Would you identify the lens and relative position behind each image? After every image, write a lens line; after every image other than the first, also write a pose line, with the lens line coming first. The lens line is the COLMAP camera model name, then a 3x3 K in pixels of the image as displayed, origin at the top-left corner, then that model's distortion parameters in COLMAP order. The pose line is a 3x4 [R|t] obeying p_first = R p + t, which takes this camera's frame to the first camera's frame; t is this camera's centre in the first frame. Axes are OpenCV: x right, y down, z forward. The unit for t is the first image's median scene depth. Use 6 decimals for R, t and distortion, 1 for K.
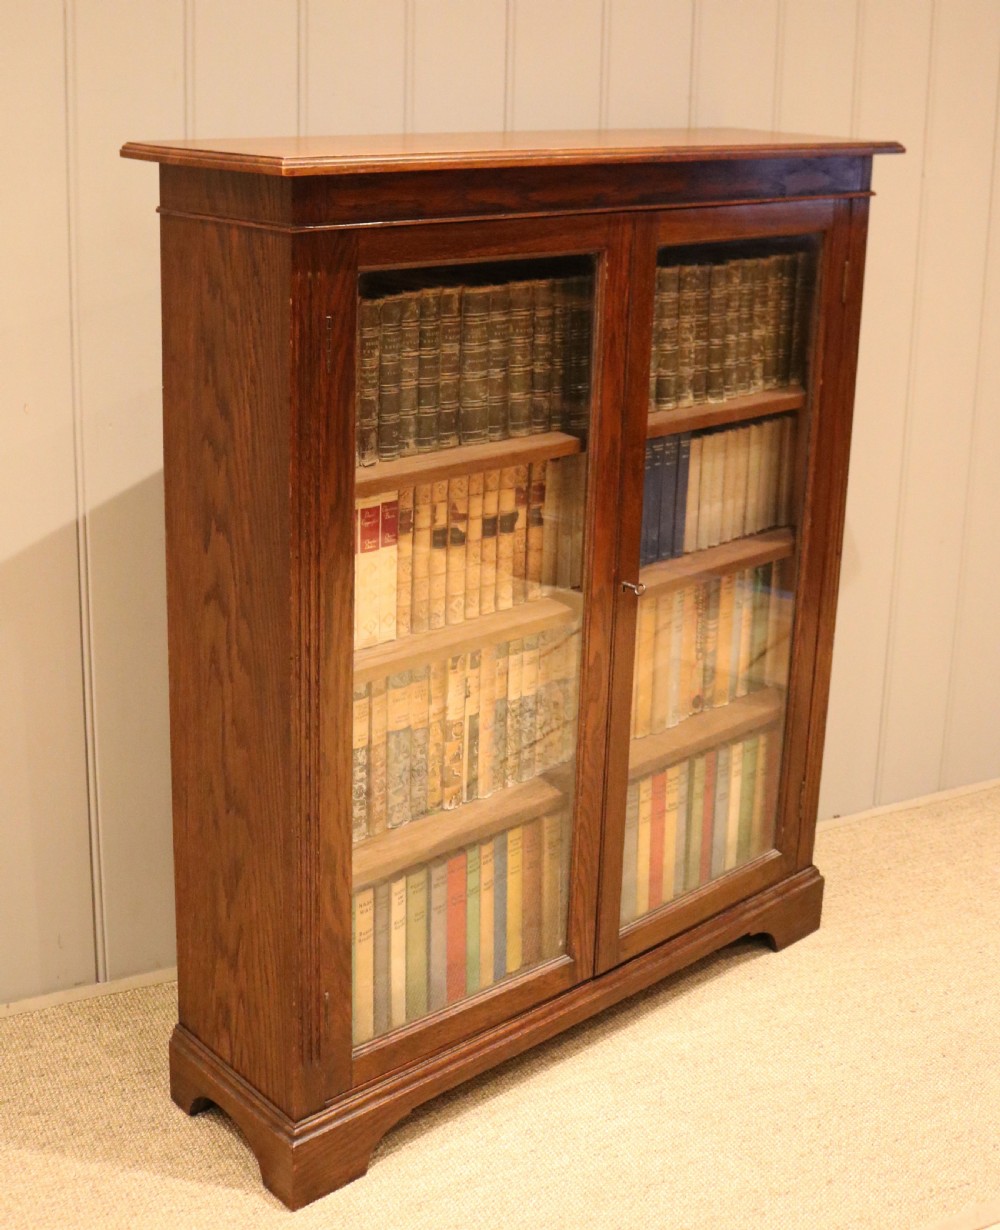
lens RADIAL K [[1602.9, 0, 463.4], [0, 1602.9, 492.6], [0, 0, 1]] dist [-0.080365, 0.000000]
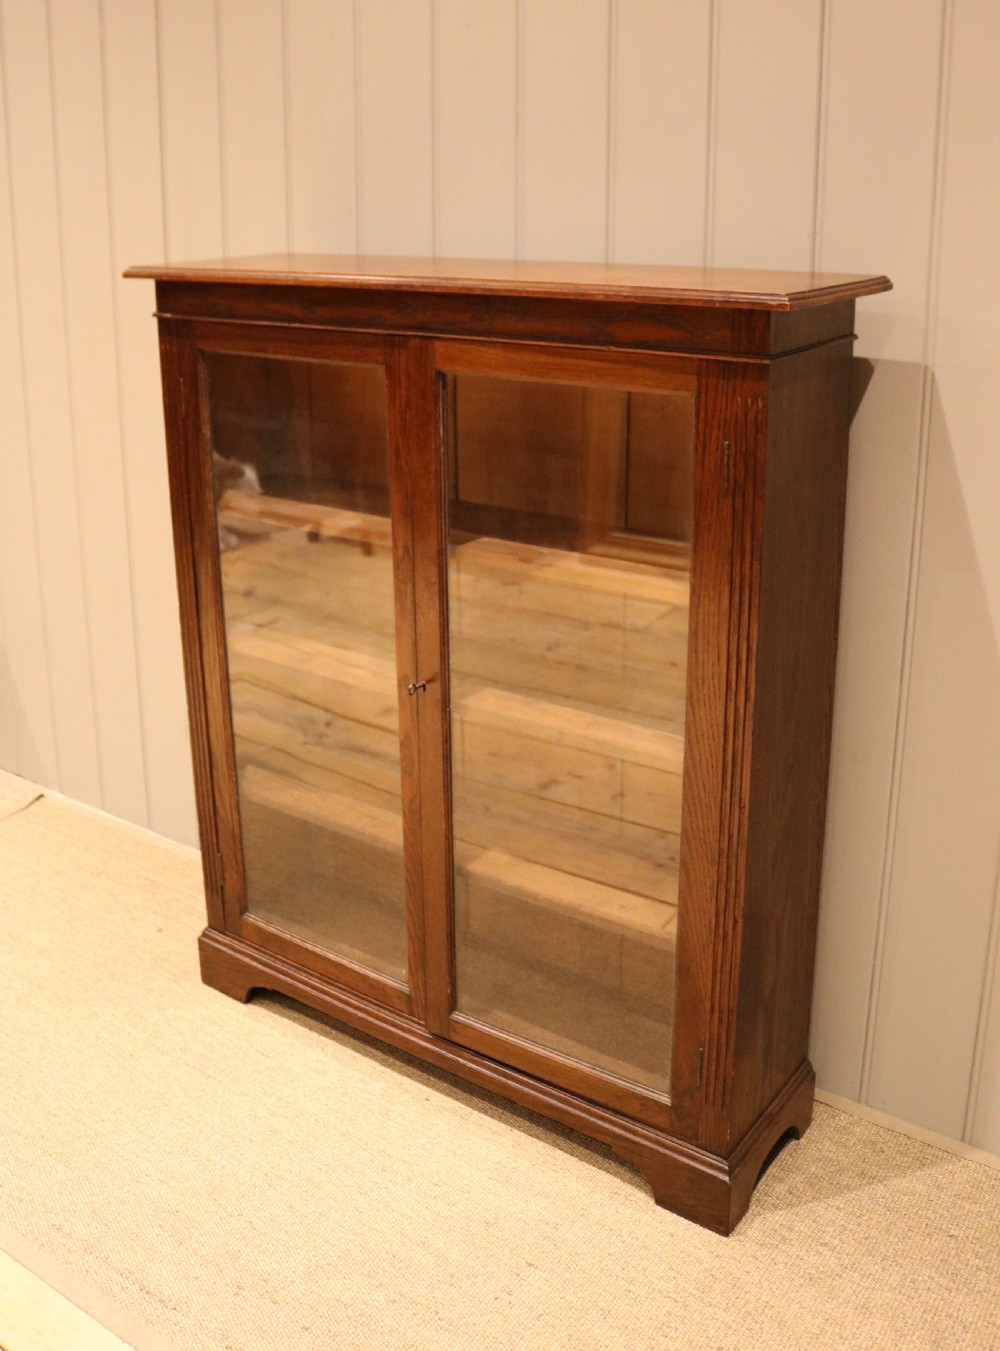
lens RADIAL K [[1323.2, 0, 514.9], [0, 1323.2, 574.5], [0, 0, 1]] dist [-0.099300, 0.000000]
pose [[0.231748, 0.257465, -0.938085, 0.950624], [-0.246075, 0.948491, 0.199530, -0.209560], [0.941137, 0.184599, 0.283167, 0.813311]]
